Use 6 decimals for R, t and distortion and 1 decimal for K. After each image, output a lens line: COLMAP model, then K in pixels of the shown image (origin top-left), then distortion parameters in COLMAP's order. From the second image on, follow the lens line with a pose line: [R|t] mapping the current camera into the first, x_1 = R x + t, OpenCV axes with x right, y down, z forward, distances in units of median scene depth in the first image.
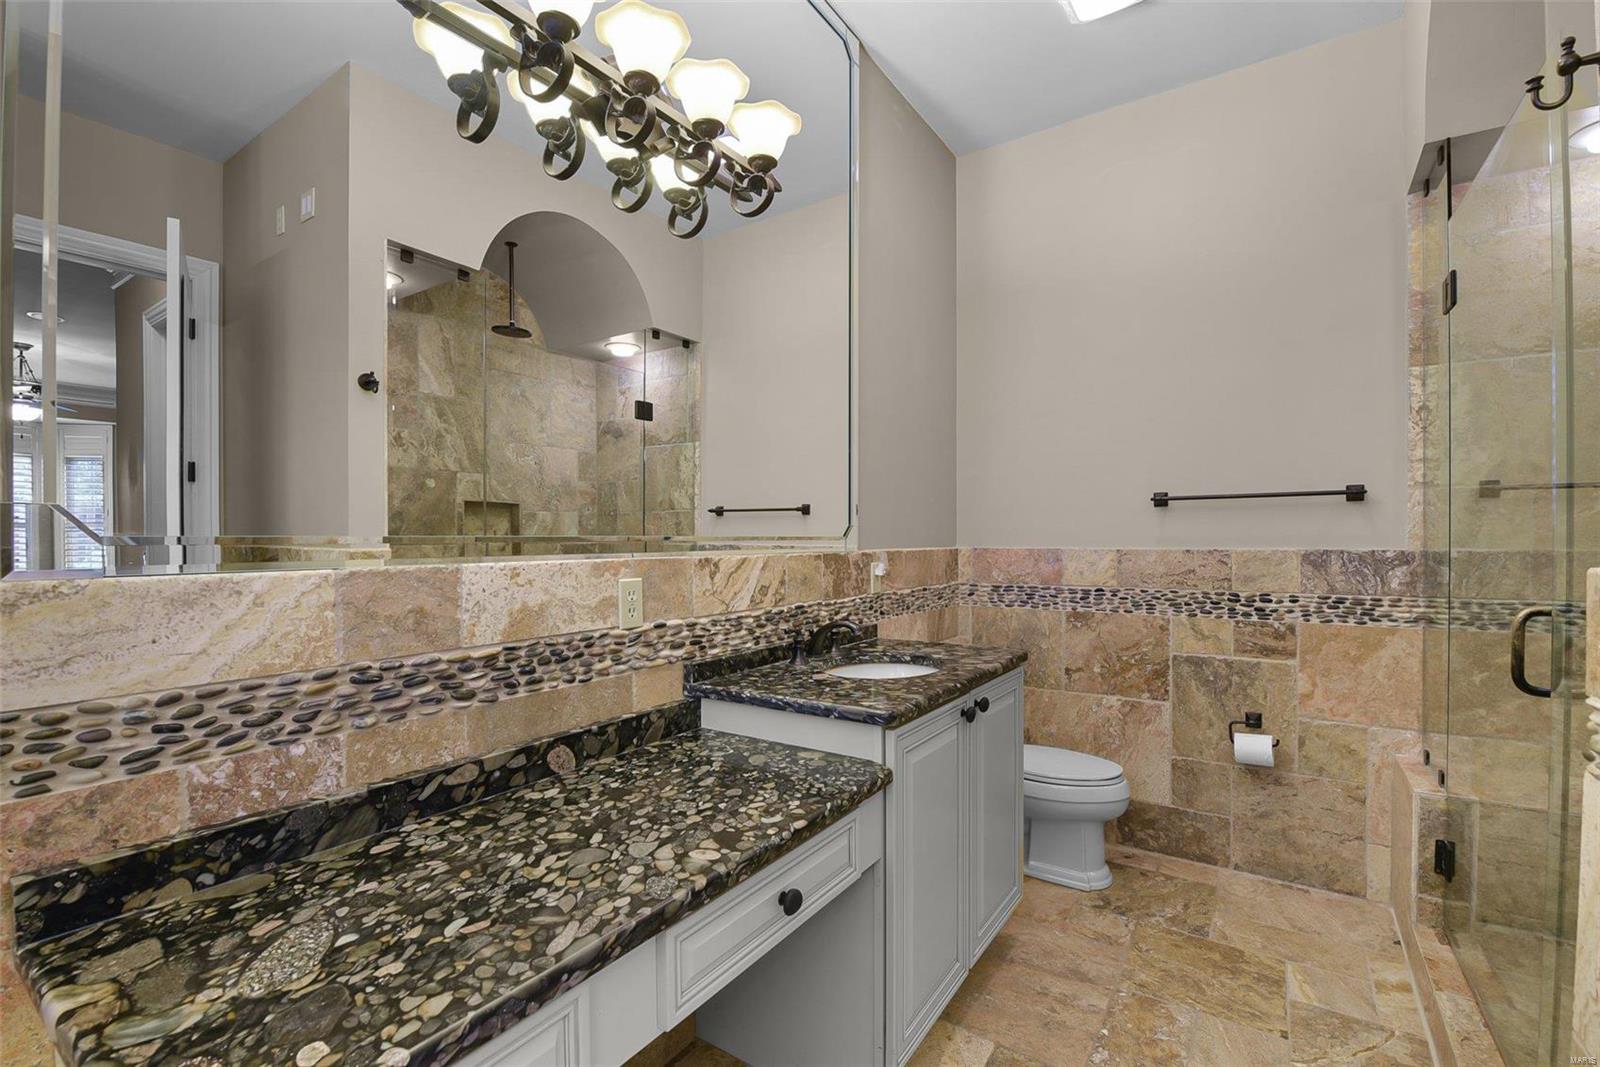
lens RADIAL K [[698.6, 0, 799.6], [0, 698.6, 539.2], [0, 0, 1]] dist [-0.003704, -0.007714]
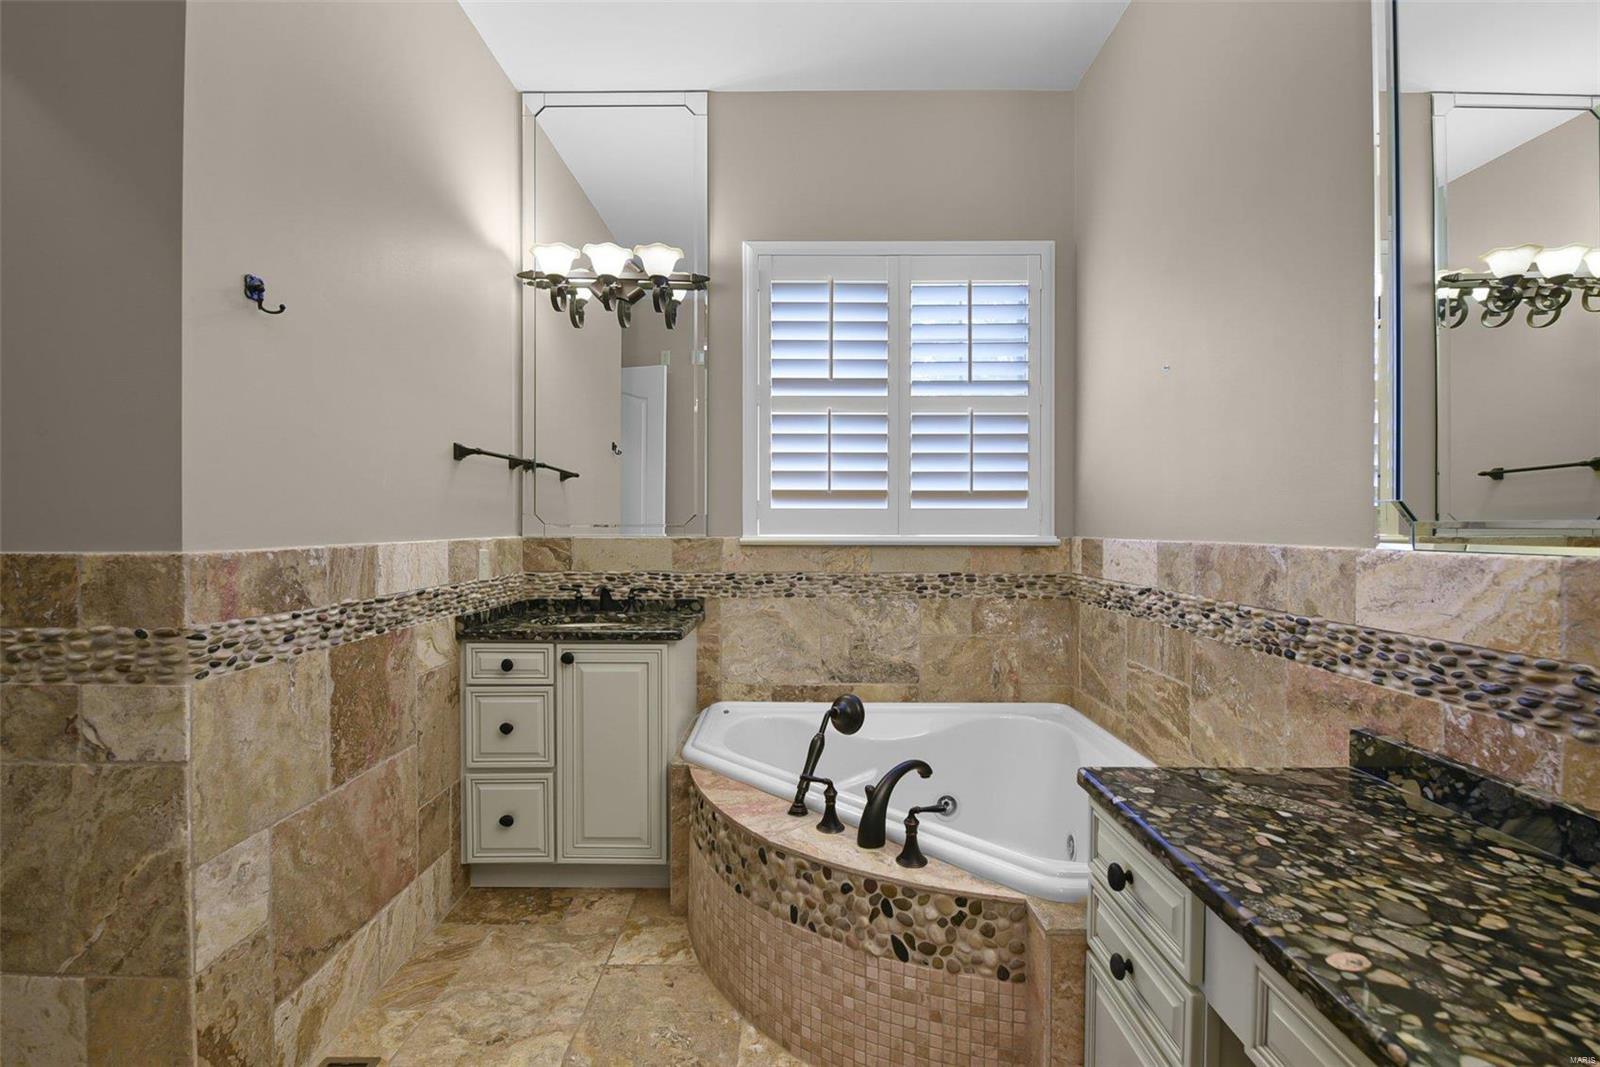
lens RADIAL K [[740.5, 0, 800.1], [0, 740.5, 531.2], [0, 0, 1]] dist [-0.005913, -0.000613]
pose [[-0.825618, 0.003941, -0.564216, 0.798309], [-0.002329, 0.999943, 0.010392, 0.002664], [0.564224, 0.009894, -0.825562, 1.375858]]
